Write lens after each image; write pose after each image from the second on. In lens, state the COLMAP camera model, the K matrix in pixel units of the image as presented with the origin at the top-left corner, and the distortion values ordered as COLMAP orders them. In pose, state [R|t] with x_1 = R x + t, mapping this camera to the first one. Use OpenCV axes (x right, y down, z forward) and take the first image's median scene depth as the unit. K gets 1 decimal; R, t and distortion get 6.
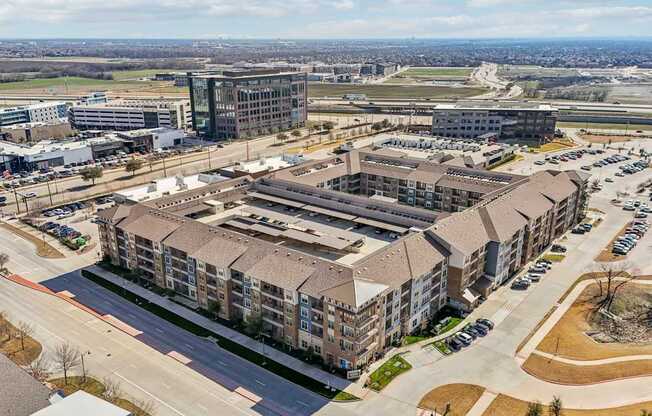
lens RADIAL K [[529.0, 0, 326.0], [0, 529.0, 208.0], [0, 0, 1]] dist [0.003821, 0.002737]
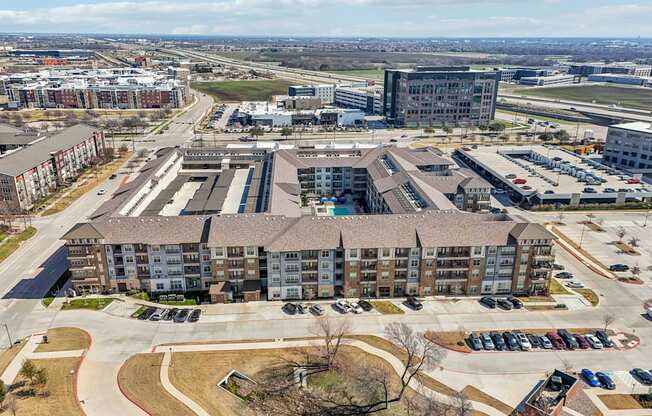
lens RADIAL K [[443.4, 0, 326.0], [0, 443.4, 208.0], [0, 0, 1]] dist [0.020024, -0.001280]
pose [[0.663891, 0.271536, -0.696790, 0.515131], [-0.233237, 0.960457, 0.152062, -0.086513], [0.710528, 0.061565, 0.700971, 0.289924]]
